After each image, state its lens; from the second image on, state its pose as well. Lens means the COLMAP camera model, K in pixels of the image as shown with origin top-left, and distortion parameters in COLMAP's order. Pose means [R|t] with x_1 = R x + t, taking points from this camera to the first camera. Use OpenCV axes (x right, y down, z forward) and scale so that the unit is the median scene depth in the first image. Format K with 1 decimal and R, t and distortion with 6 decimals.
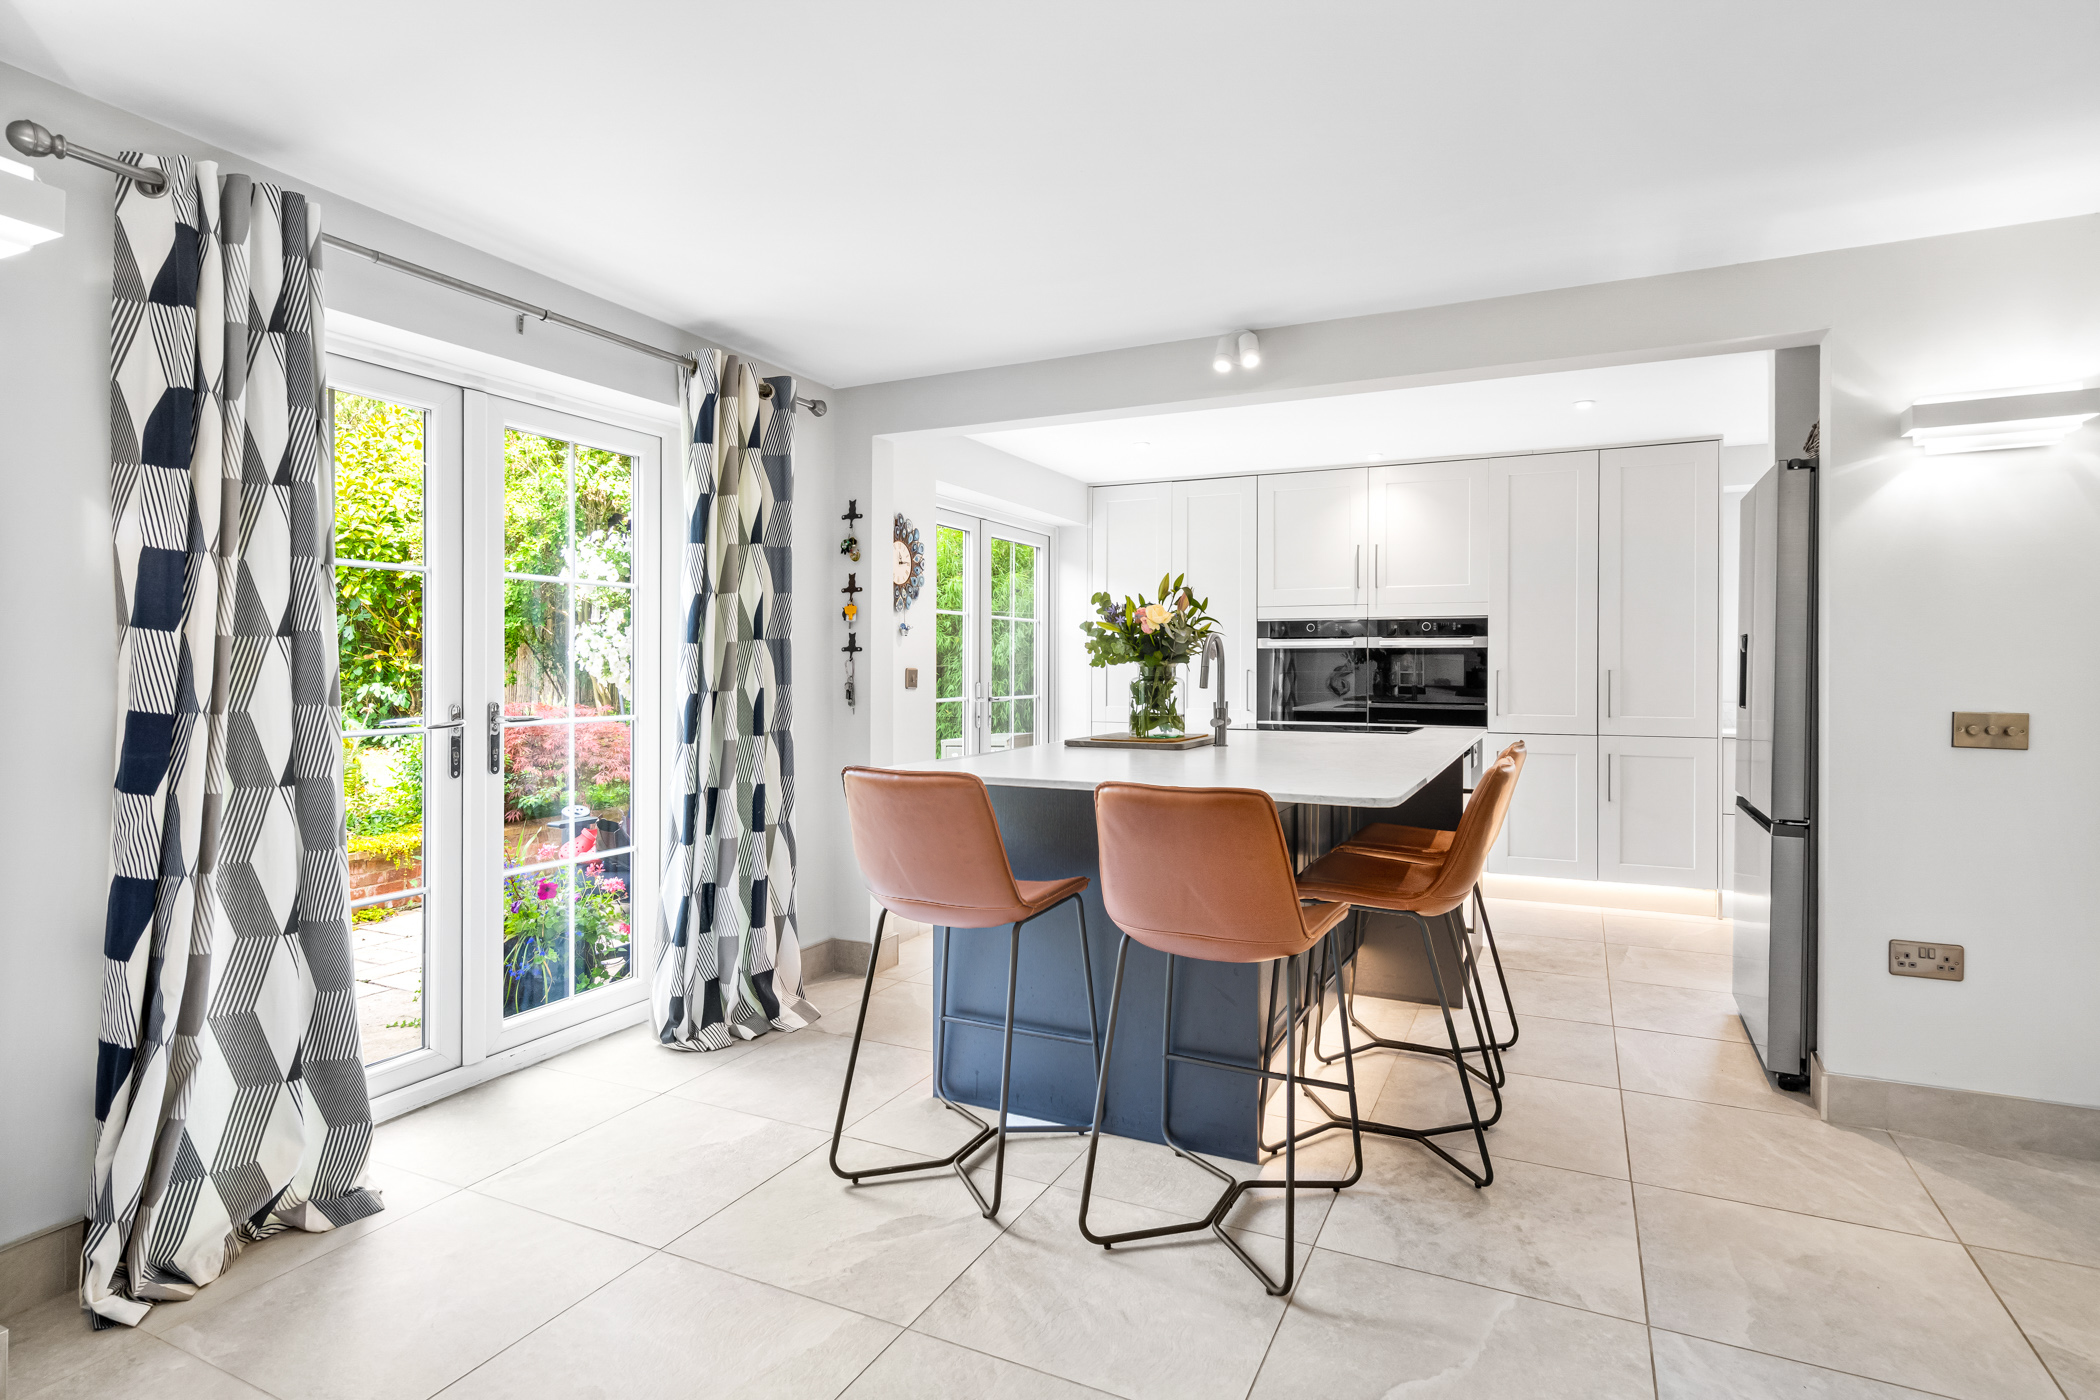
lens RADIAL K [[1085.9, 0, 1044.5], [0, 1085.9, 663.2], [0, 0, 1]] dist [0.001193, 0.002119]
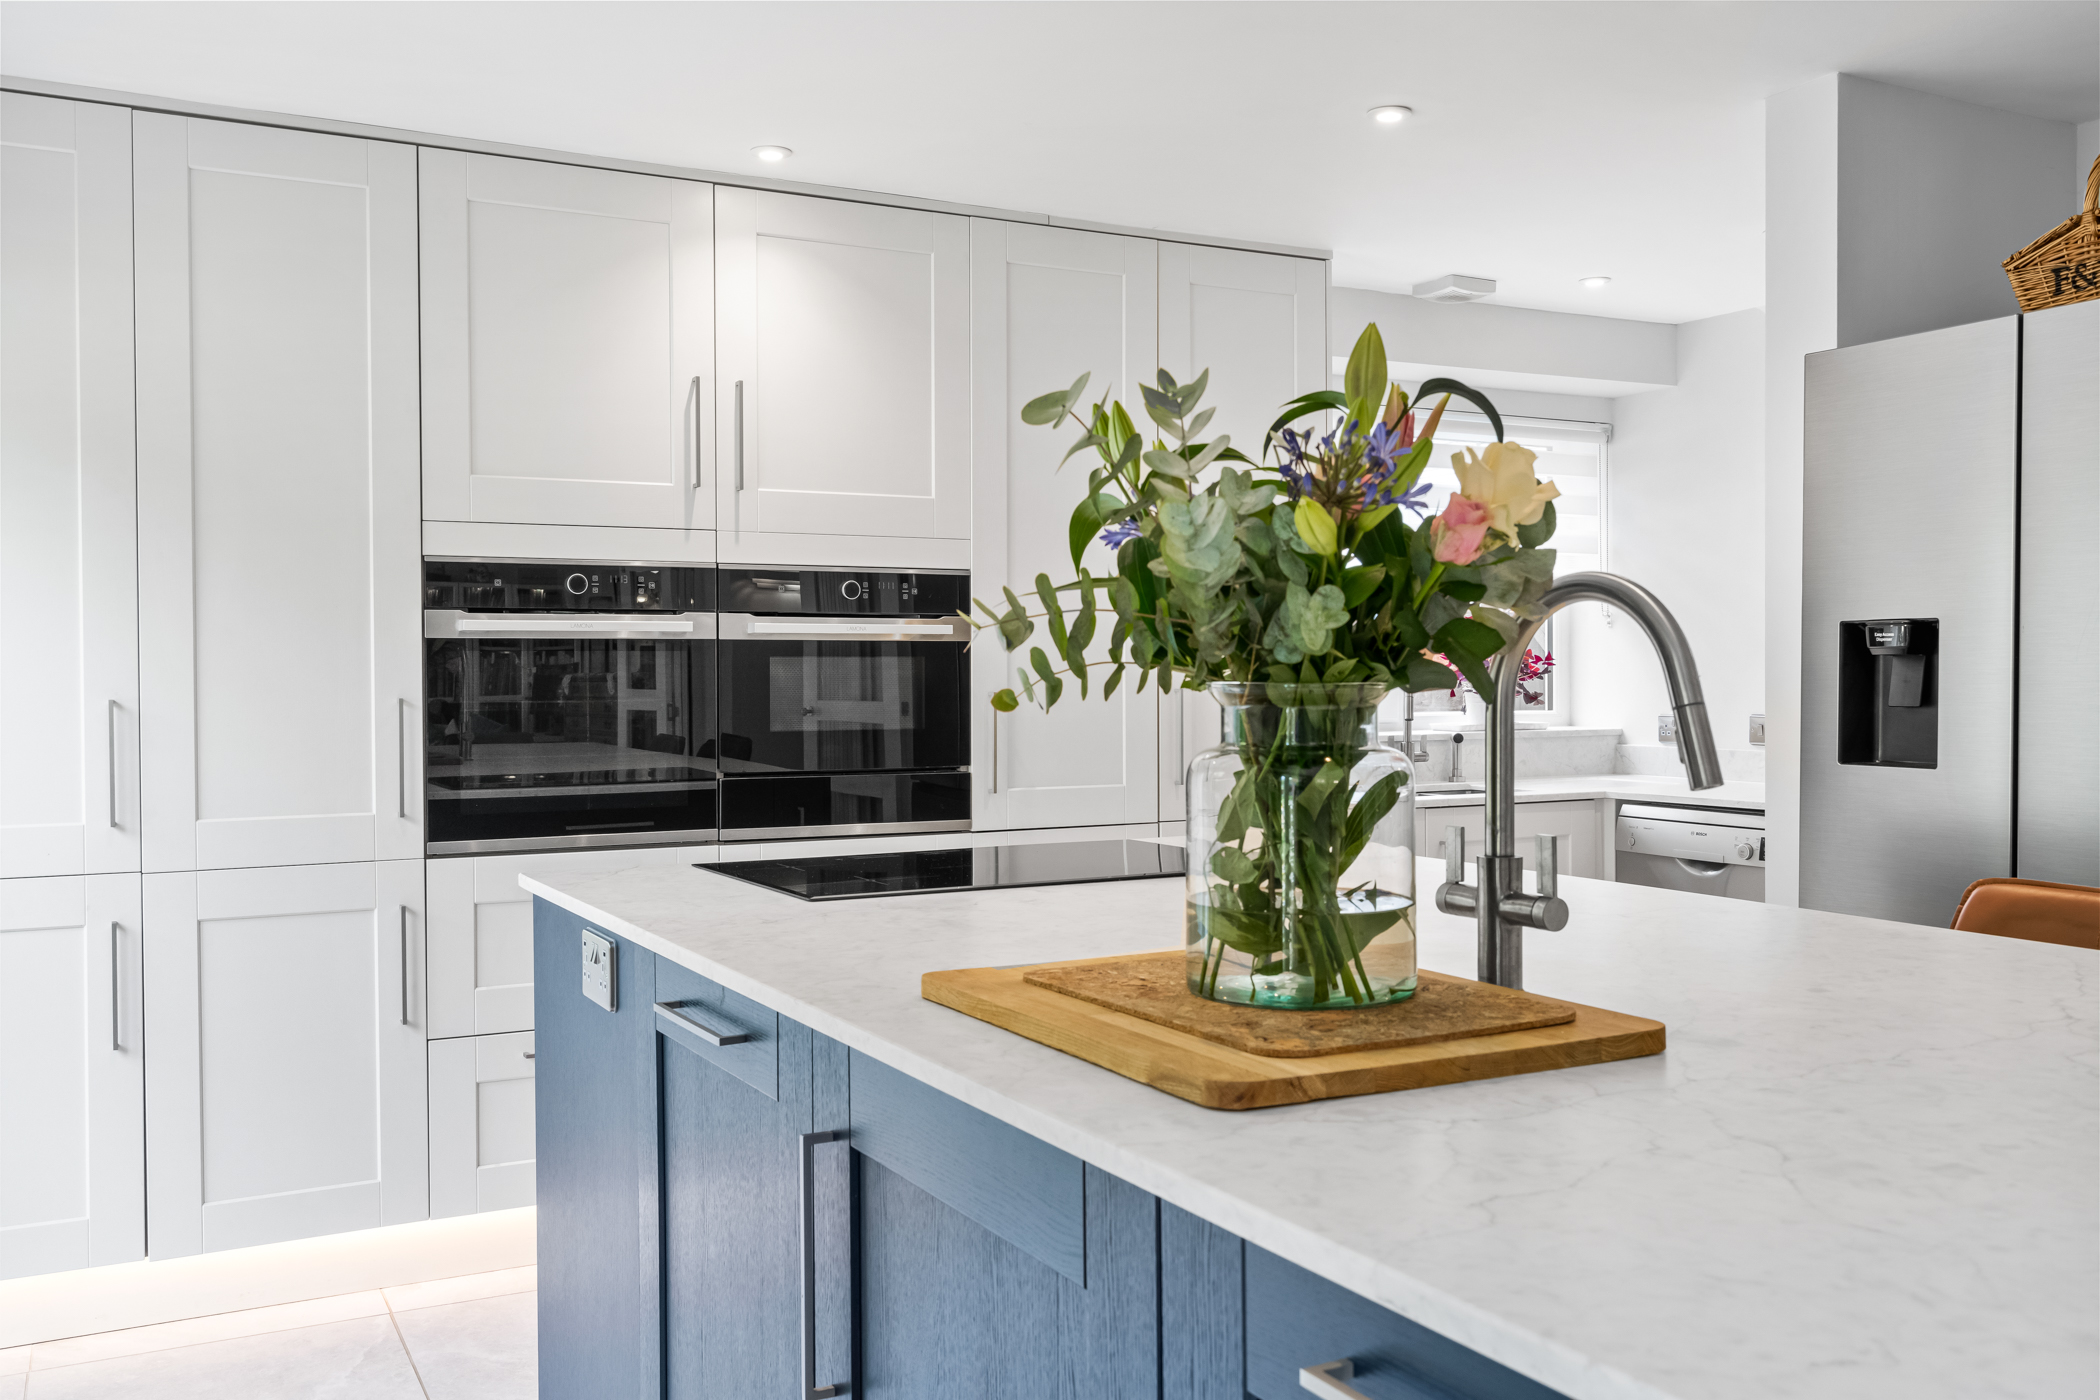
lens RADIAL K [[1808.1, 0, 1050.0], [0, 1808.1, 700.0], [0, 0, 1]] dist [0.002059, 0.001051]
pose [[0.592995, -0.014560, 0.805075, -0.274693], [0.001631, 0.999856, 0.016881, -0.005159], [-0.805205, -0.008697, 0.592933, 0.873420]]
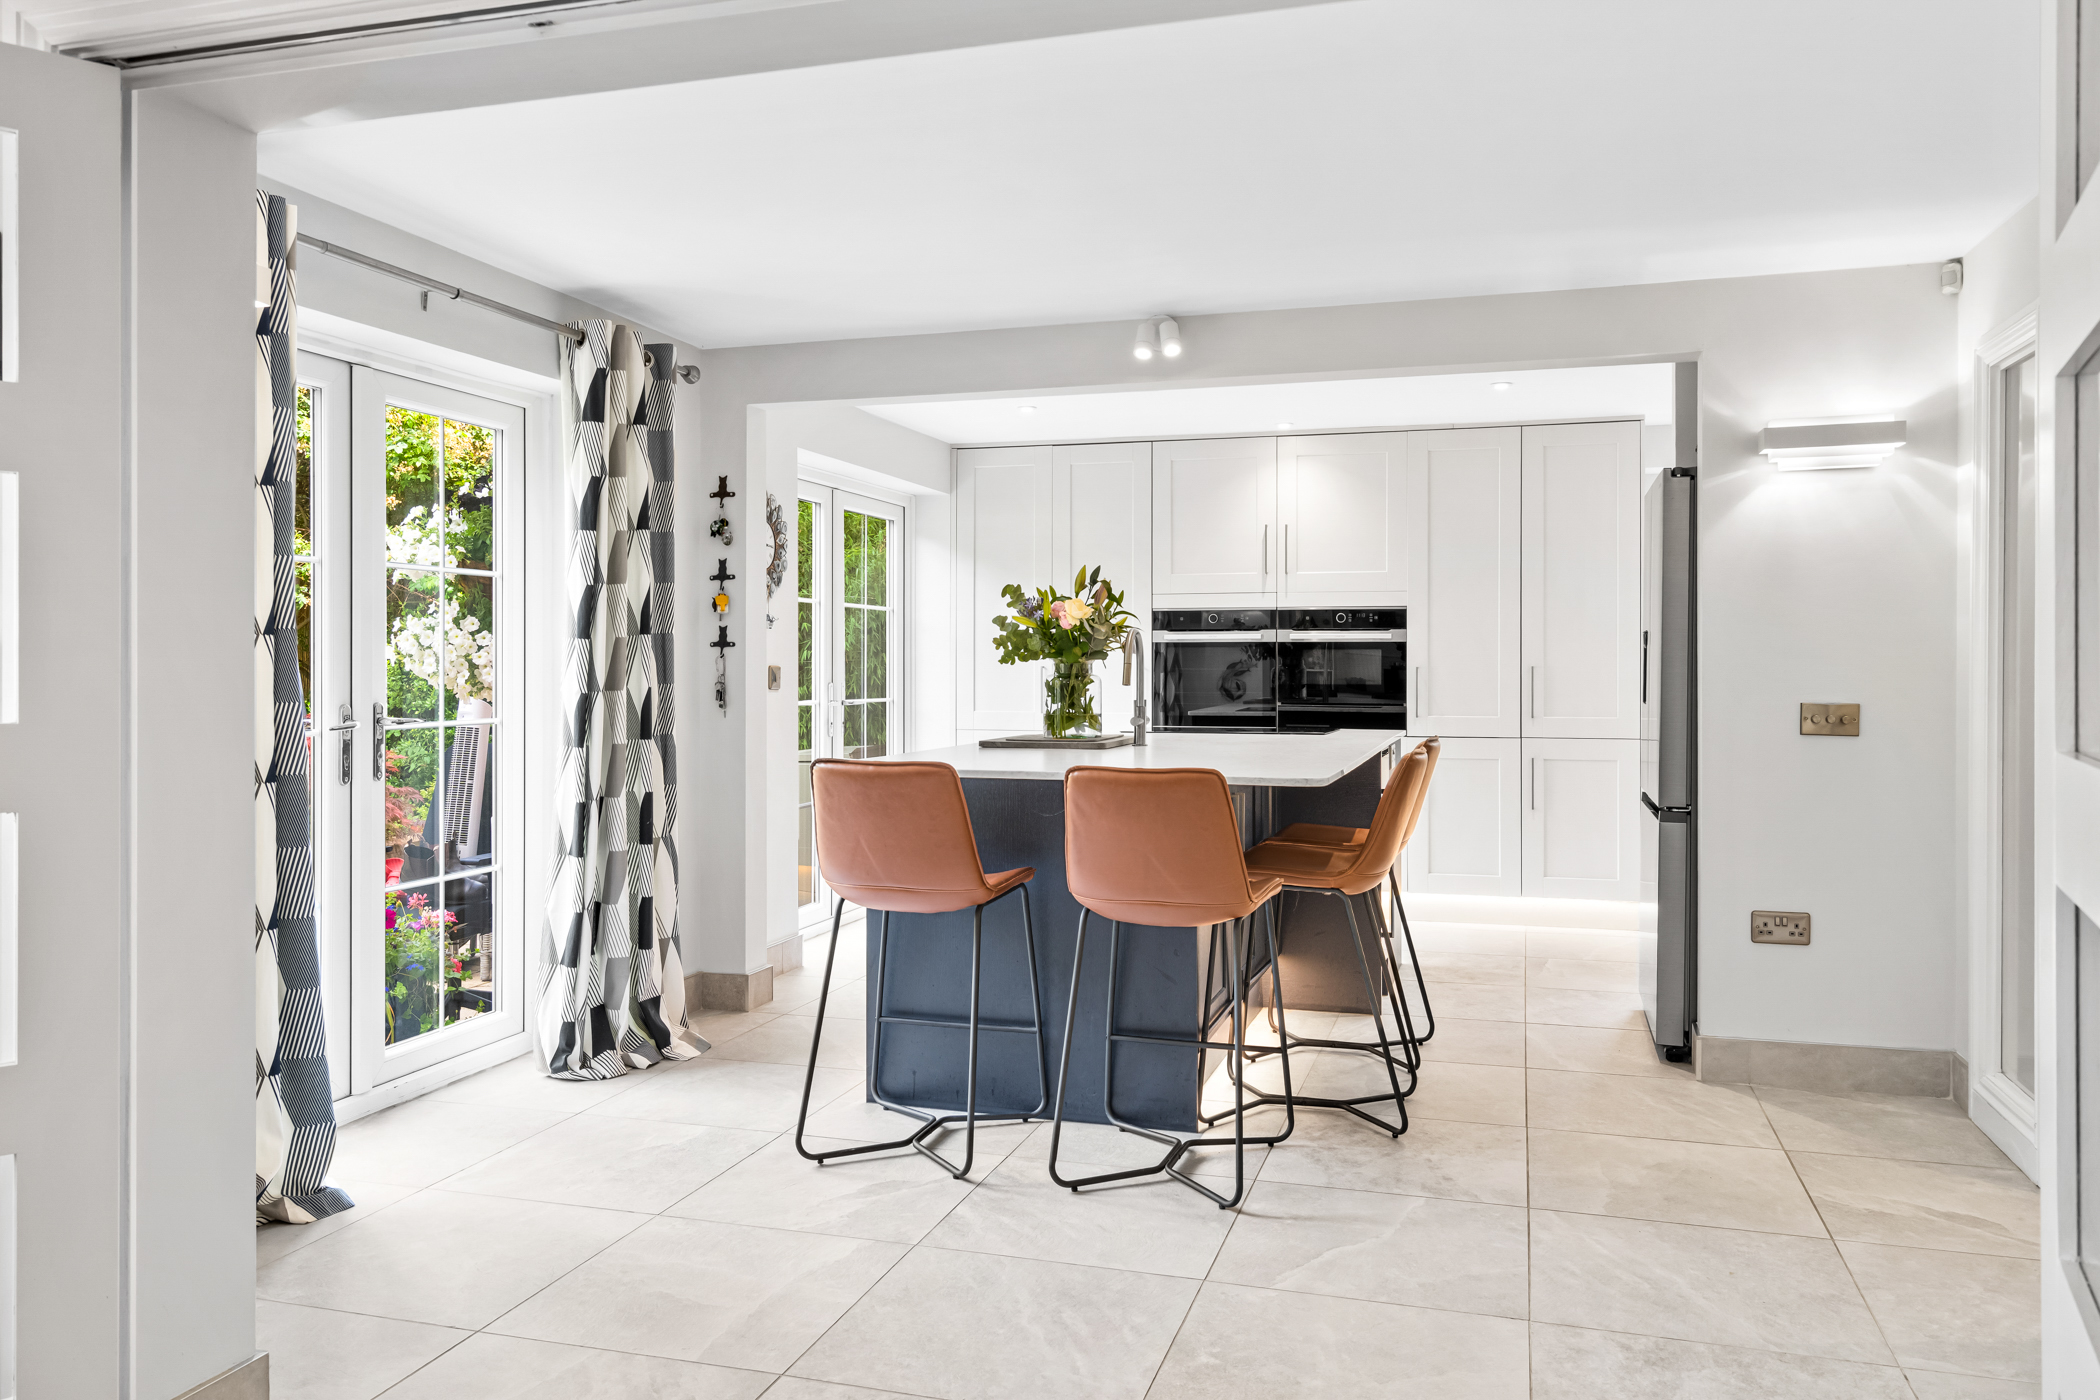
lens RADIAL K [[1564.9, 0, 1044.0], [0, 1564.9, 652.3], [0, 0, 1]] dist [0.005352, -0.002814]
pose [[0.987759, -0.000555, 0.155986, -0.145580], [0.001241, 0.999990, -0.004304, -0.000701], [-0.155982, 0.004445, 0.987750, -0.375094]]
